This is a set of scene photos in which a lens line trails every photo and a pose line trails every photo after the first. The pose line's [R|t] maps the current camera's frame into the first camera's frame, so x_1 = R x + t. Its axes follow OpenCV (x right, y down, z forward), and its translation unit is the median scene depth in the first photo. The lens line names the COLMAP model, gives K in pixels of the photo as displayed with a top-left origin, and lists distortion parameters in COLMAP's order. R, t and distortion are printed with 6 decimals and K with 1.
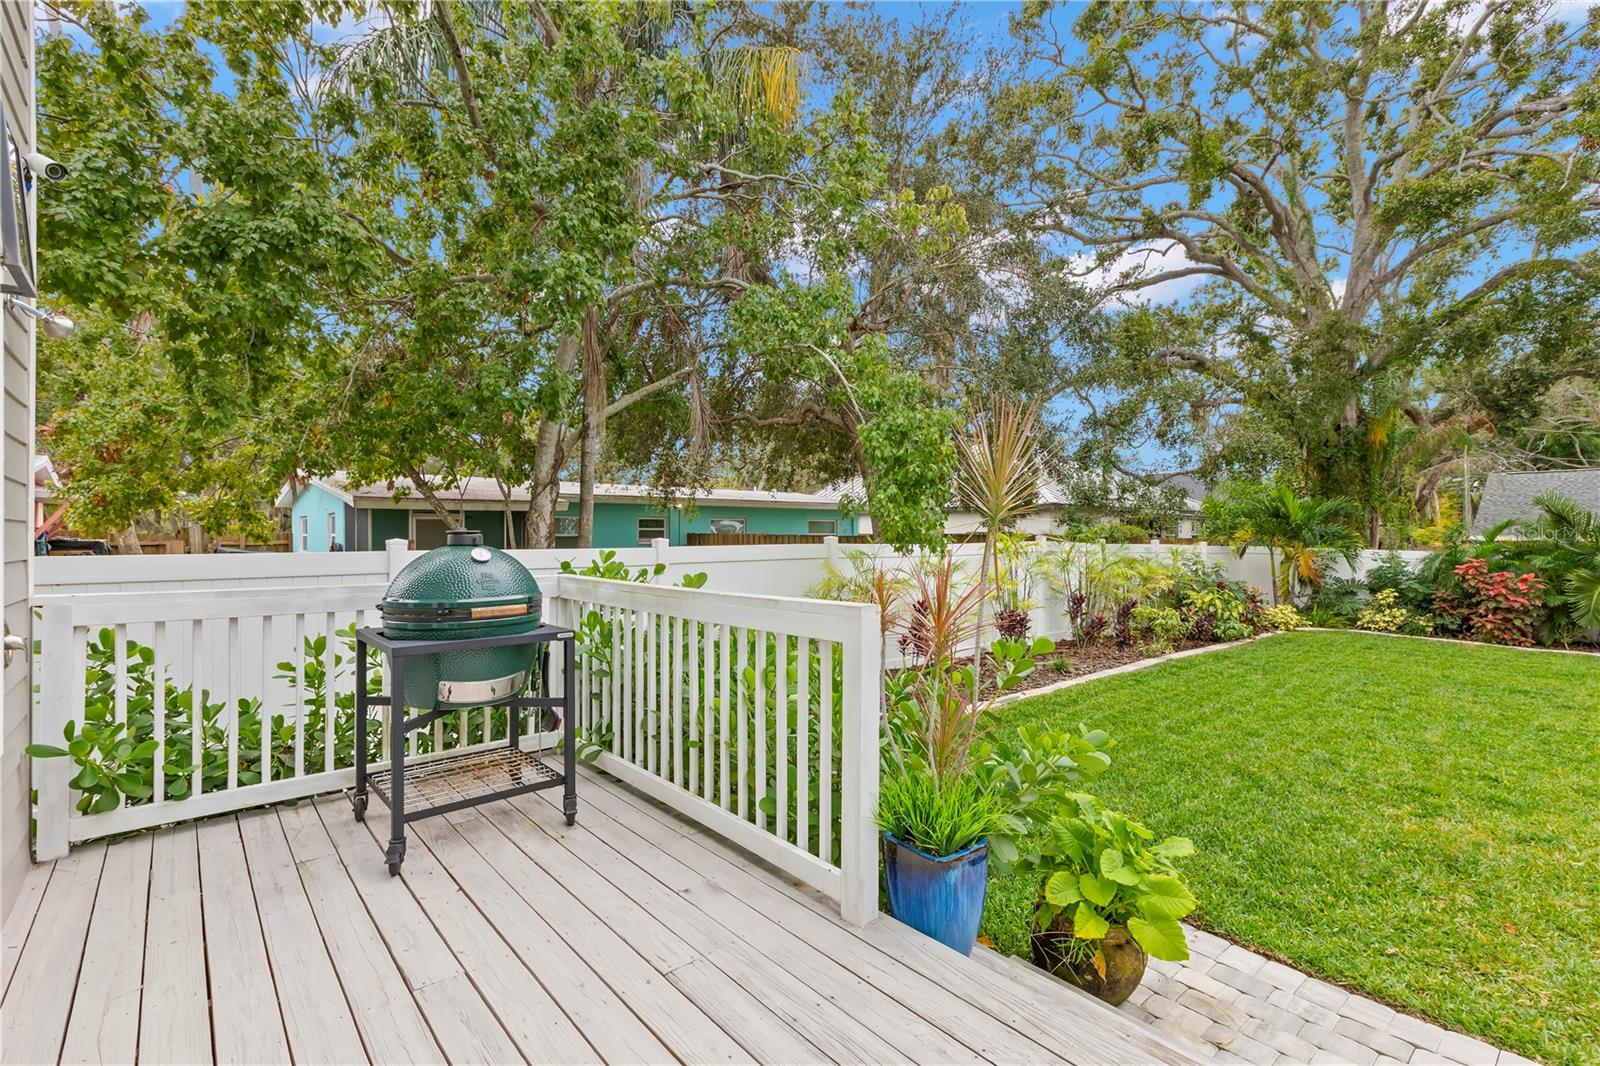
lens RADIAL K [[722.2, 0, 801.0], [0, 722.2, 531.8], [0, 0, 1]] dist [-0.002433, -0.000275]
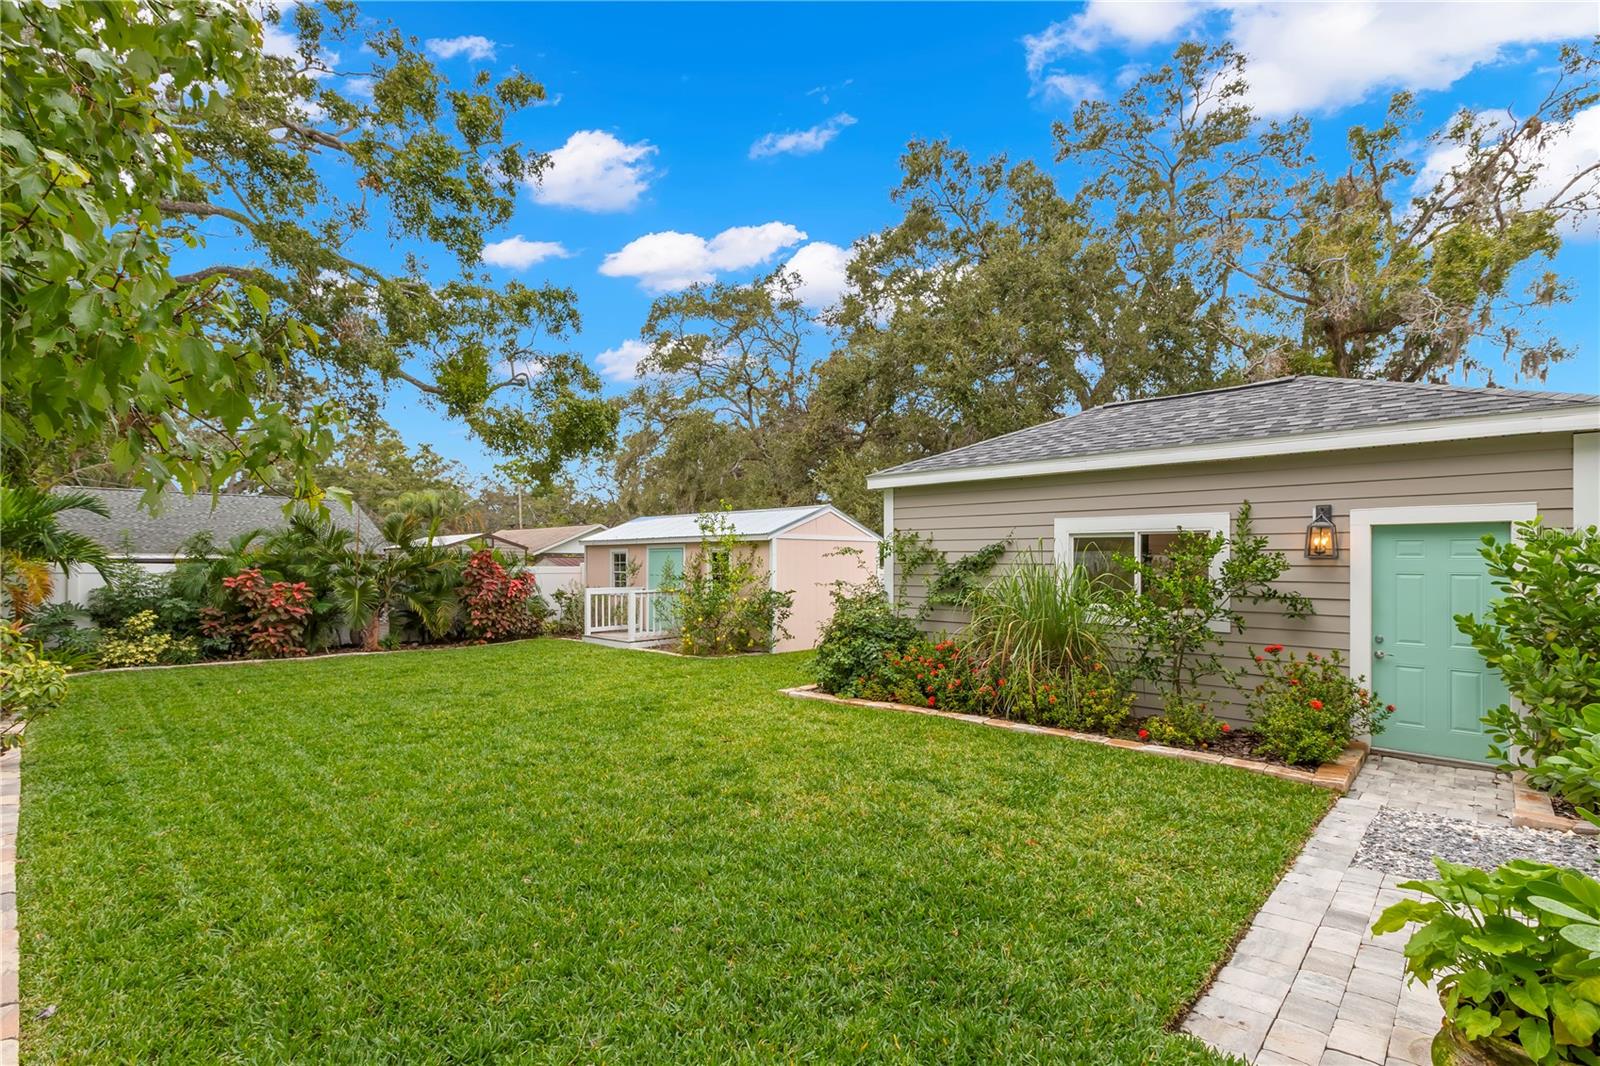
lens RADIAL K [[722.2, 0, 799.6], [0, 722.2, 538.3], [0, 0, 1]] dist [-0.002433, -0.000275]
pose [[-0.095129, 0.029098, 0.995040, -0.045345], [-0.002889, 0.999560, -0.029507, 0.022414], [-0.995461, -0.005681, -0.095003, 0.382611]]
